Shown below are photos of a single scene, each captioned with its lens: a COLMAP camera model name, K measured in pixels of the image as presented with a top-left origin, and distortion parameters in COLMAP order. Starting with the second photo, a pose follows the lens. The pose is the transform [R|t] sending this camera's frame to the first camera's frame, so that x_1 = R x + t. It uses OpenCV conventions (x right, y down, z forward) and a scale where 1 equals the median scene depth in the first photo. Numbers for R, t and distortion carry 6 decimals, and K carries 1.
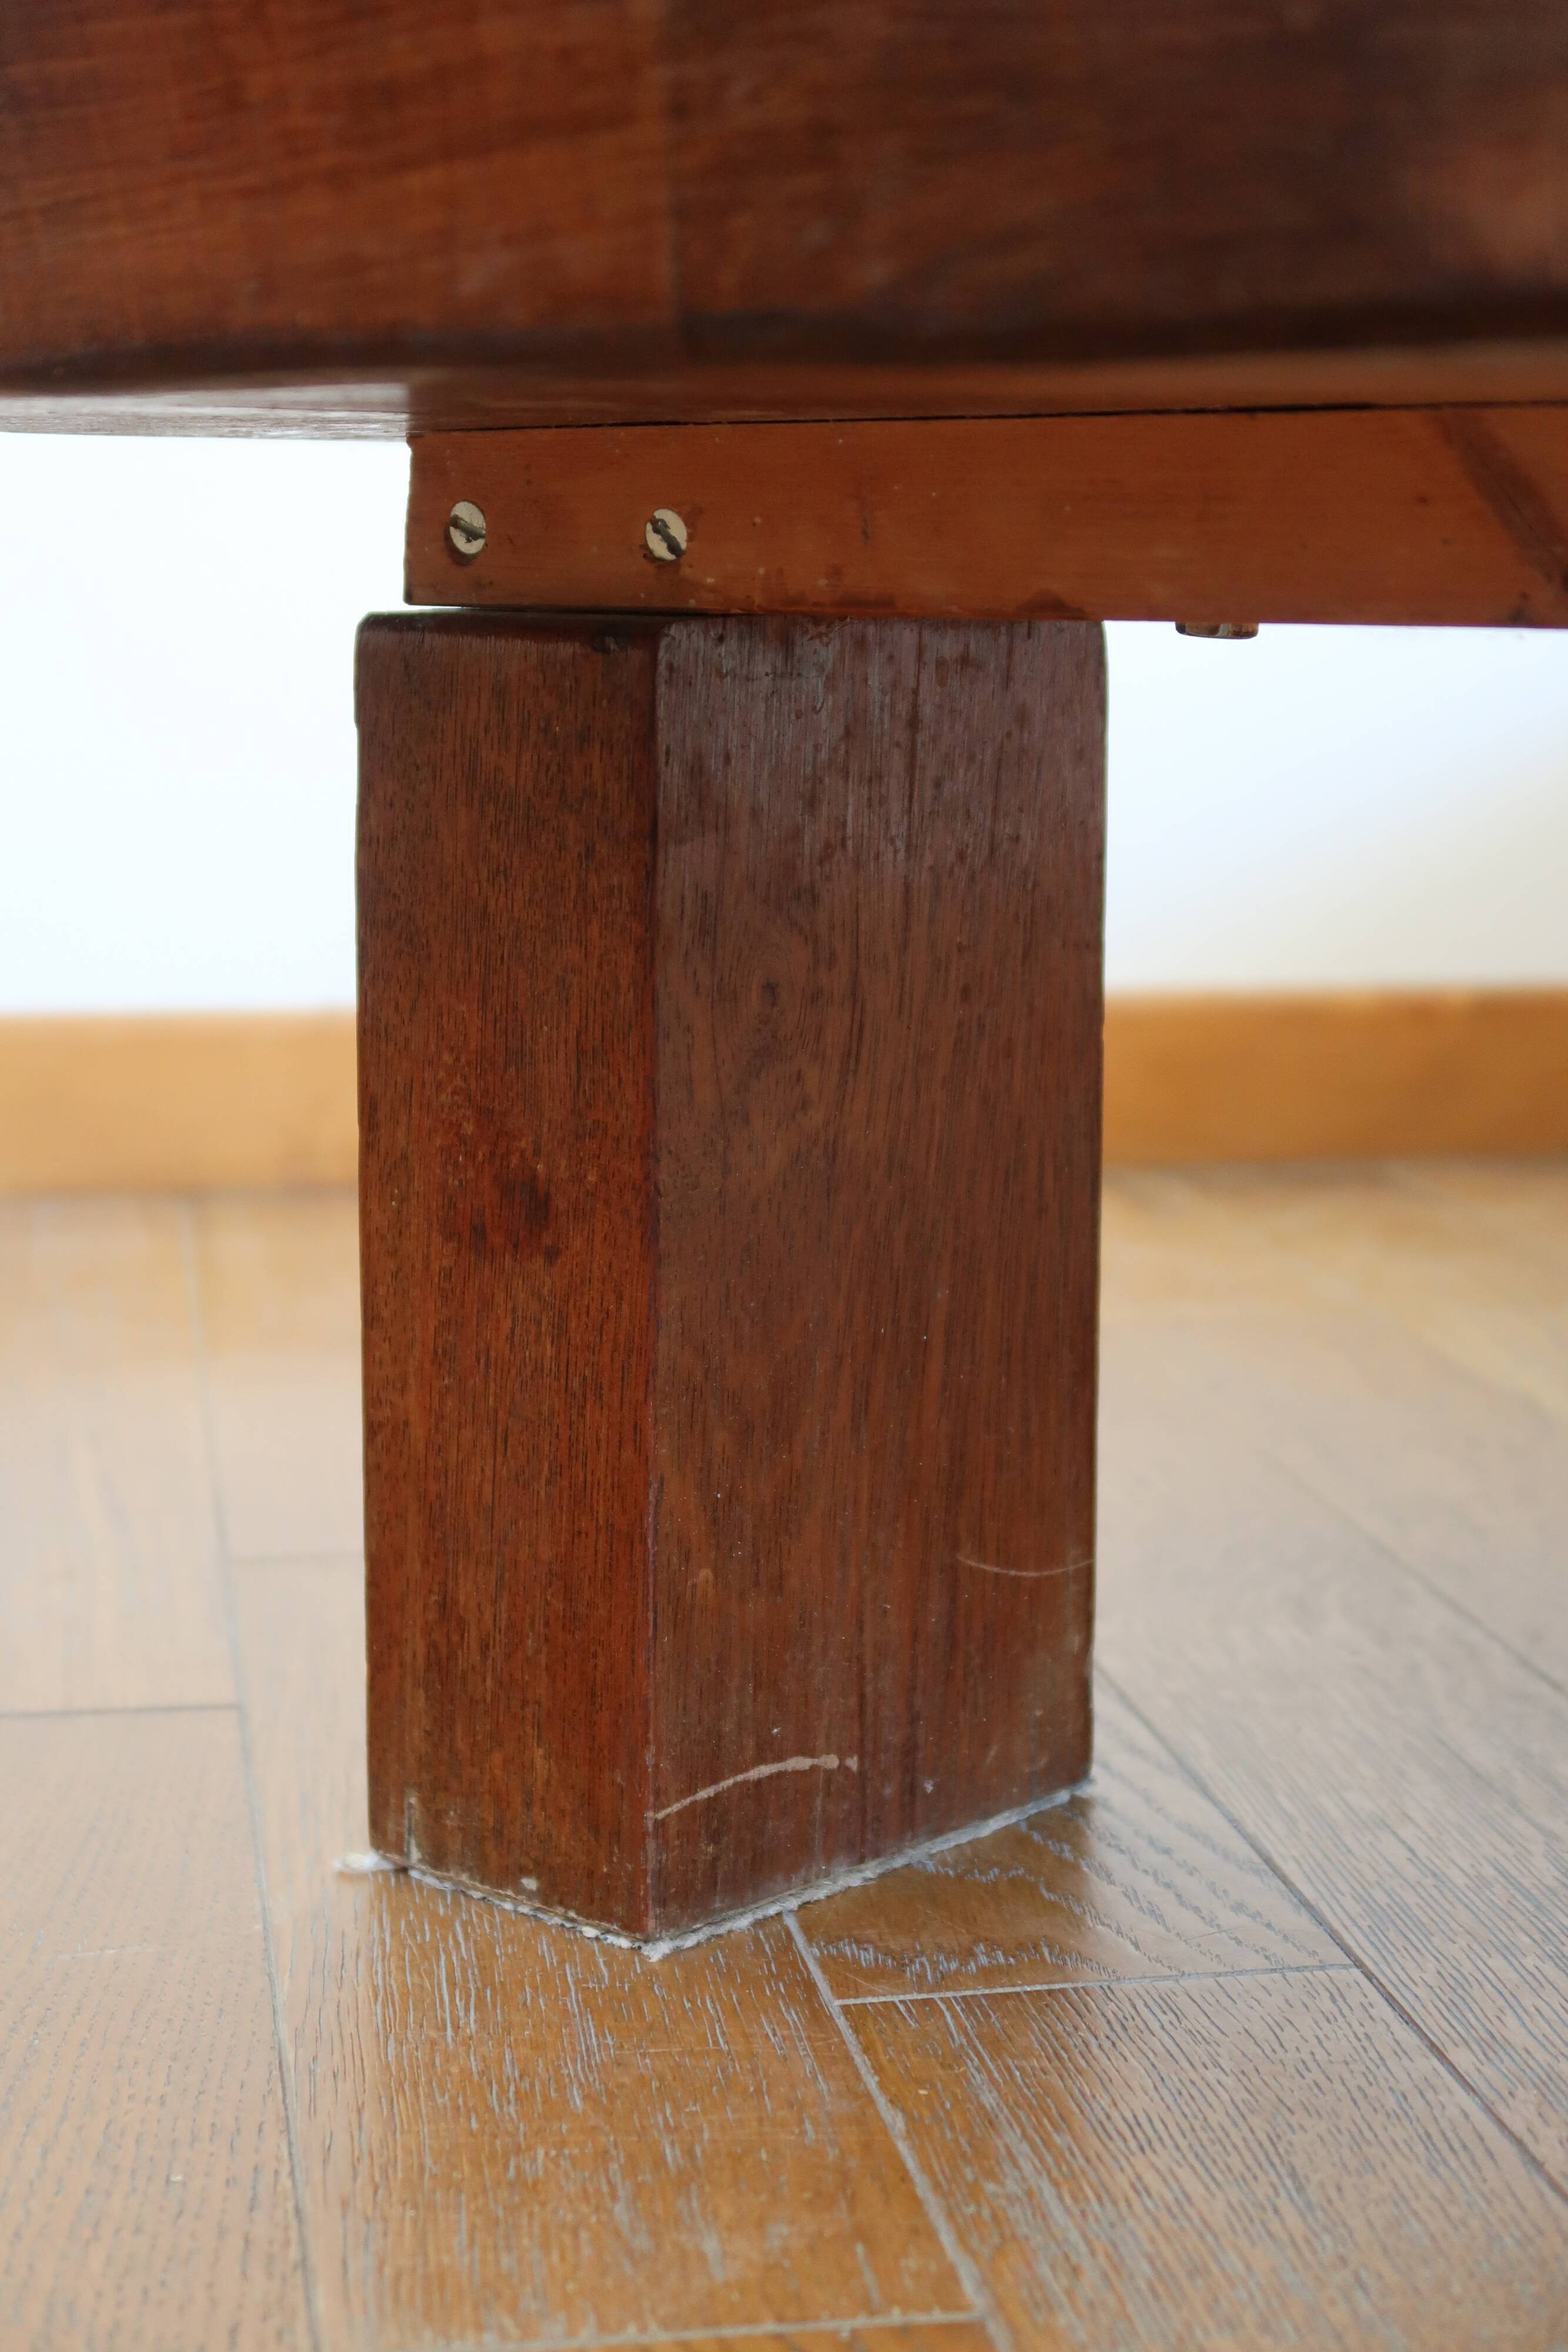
lens RADIAL K [[4057.2, 0, 784.0], [0, 4057.2, 1176.0], [0, 0, 1]] dist [0.009296, -0.159100]
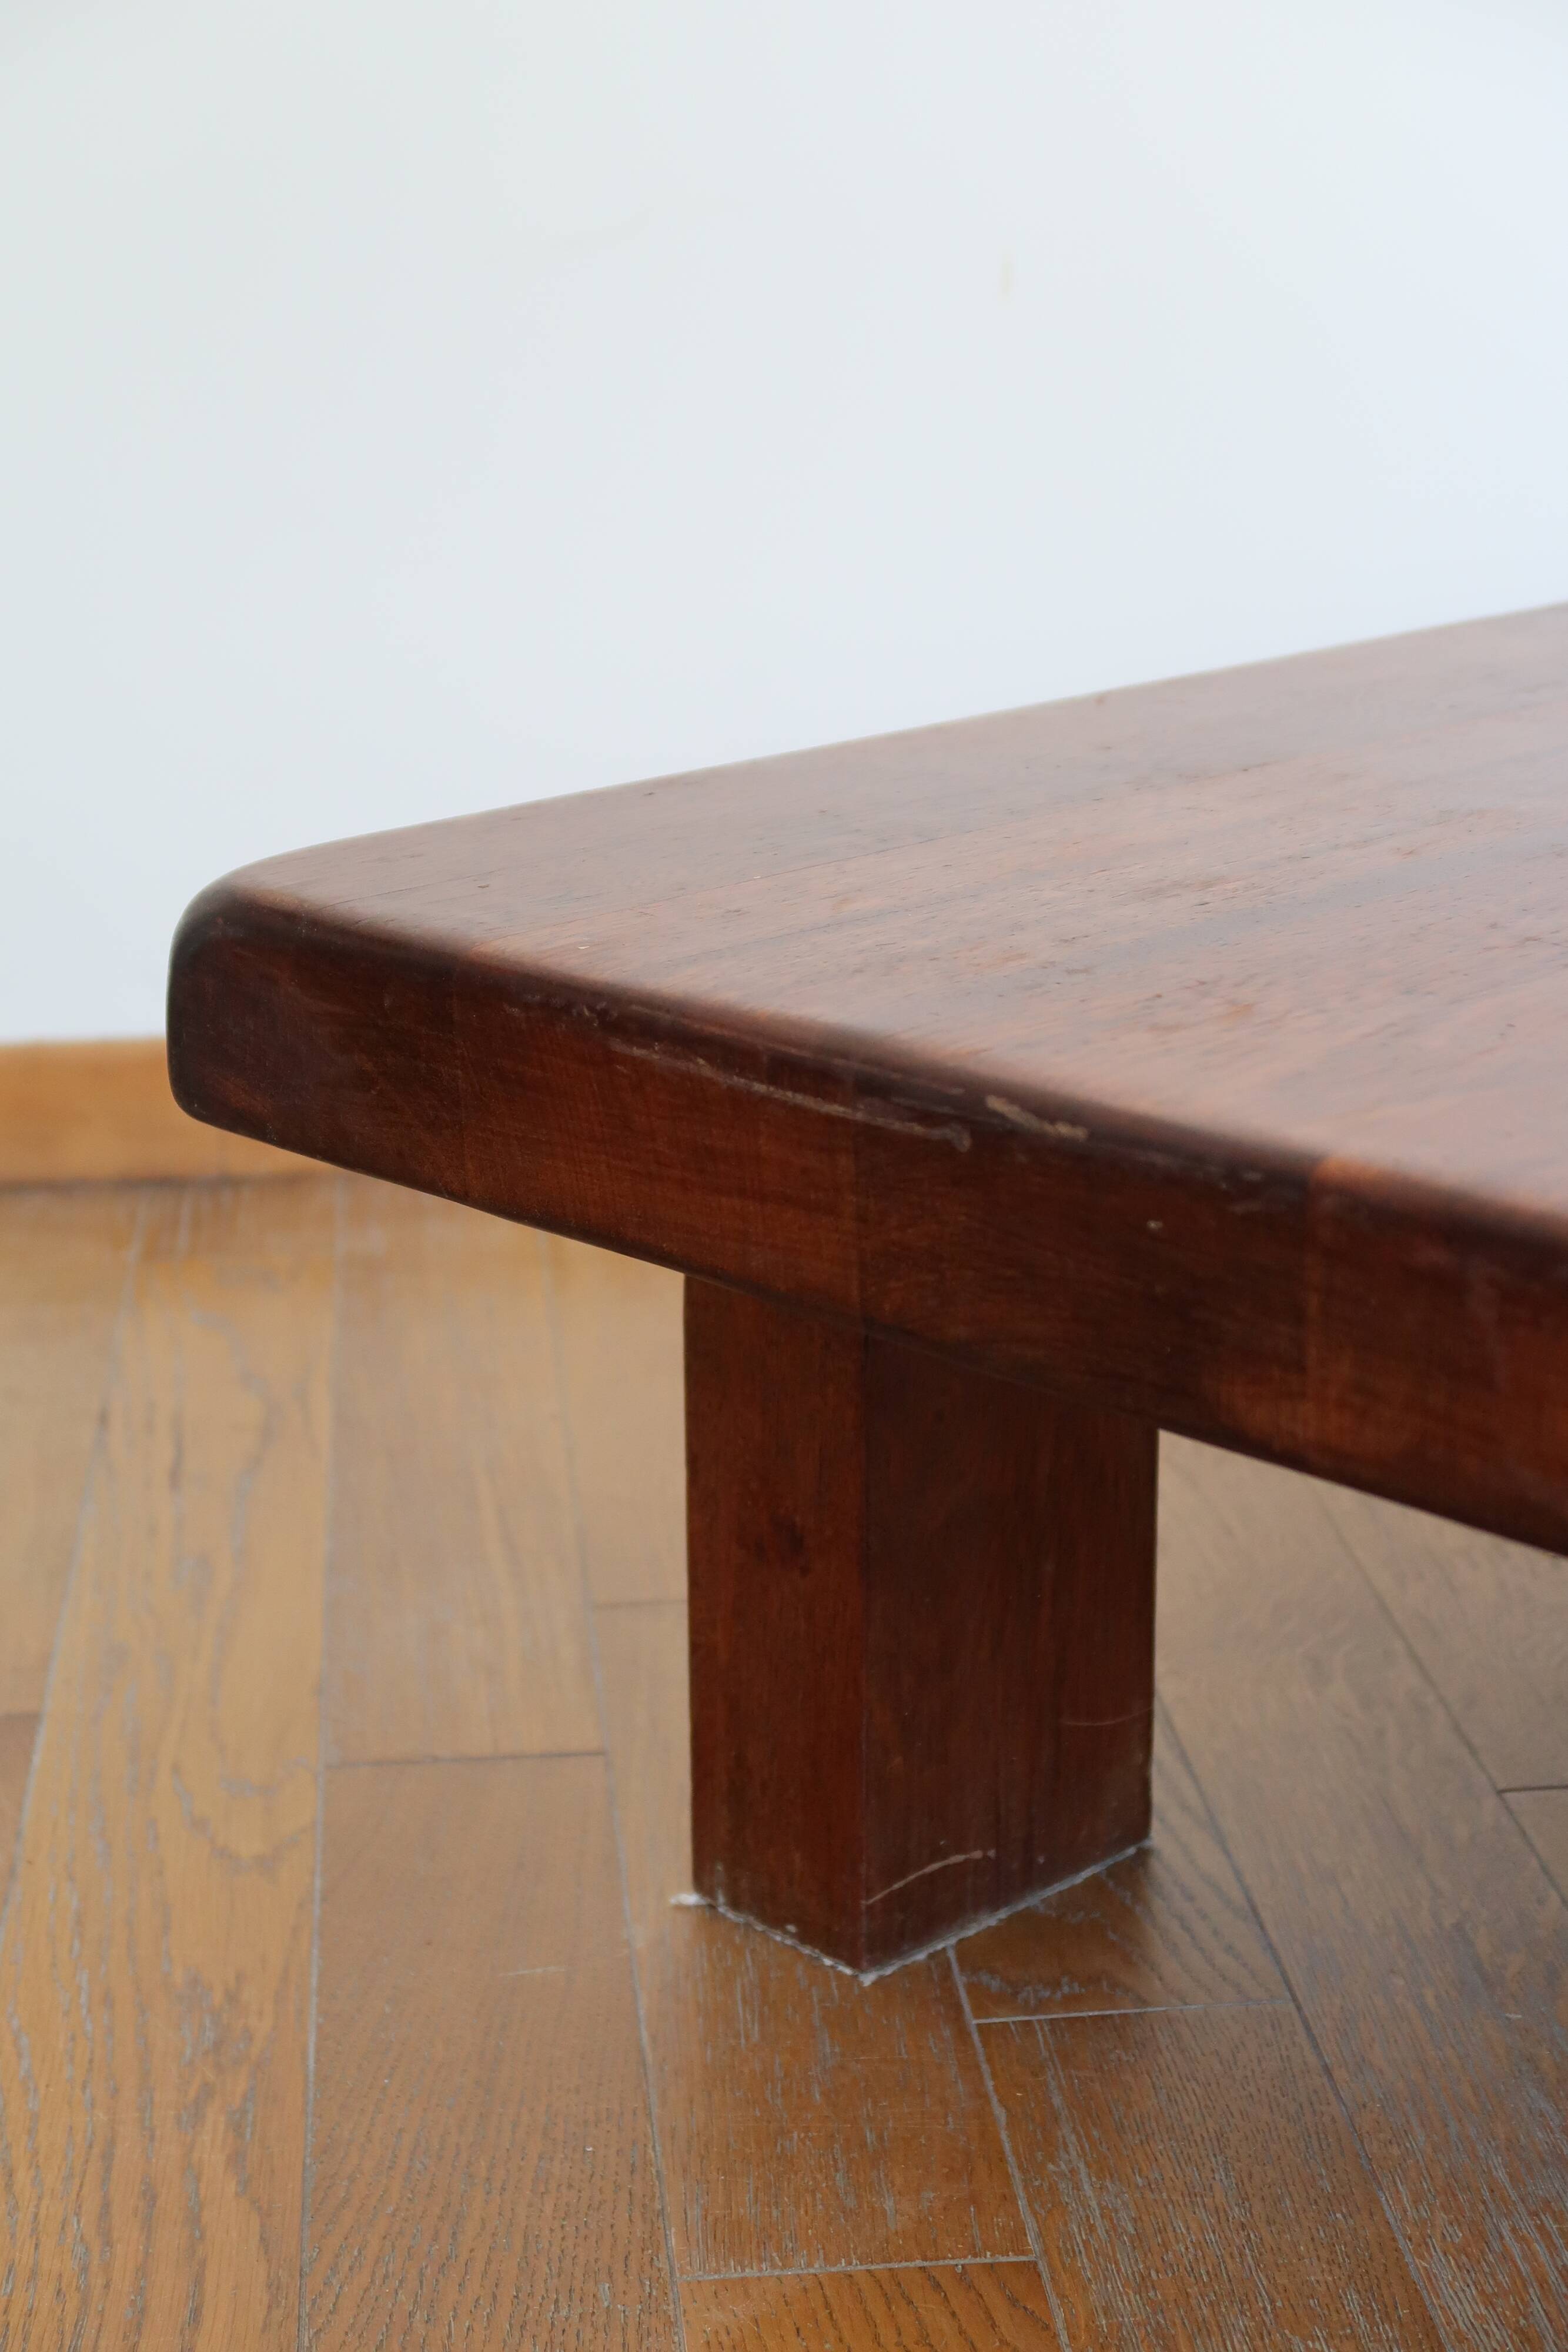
lens RADIAL K [[4057.2, 0, 784.0], [0, 4057.2, 1176.0], [0, 0, 1]] dist [0.009296, -0.159100]
pose [[0.997523, 0.009958, -0.069636, 0.047141], [-0.000566, 0.991033, 0.133614, -0.359301], [0.070343, -0.133244, 0.988584, -0.601171]]
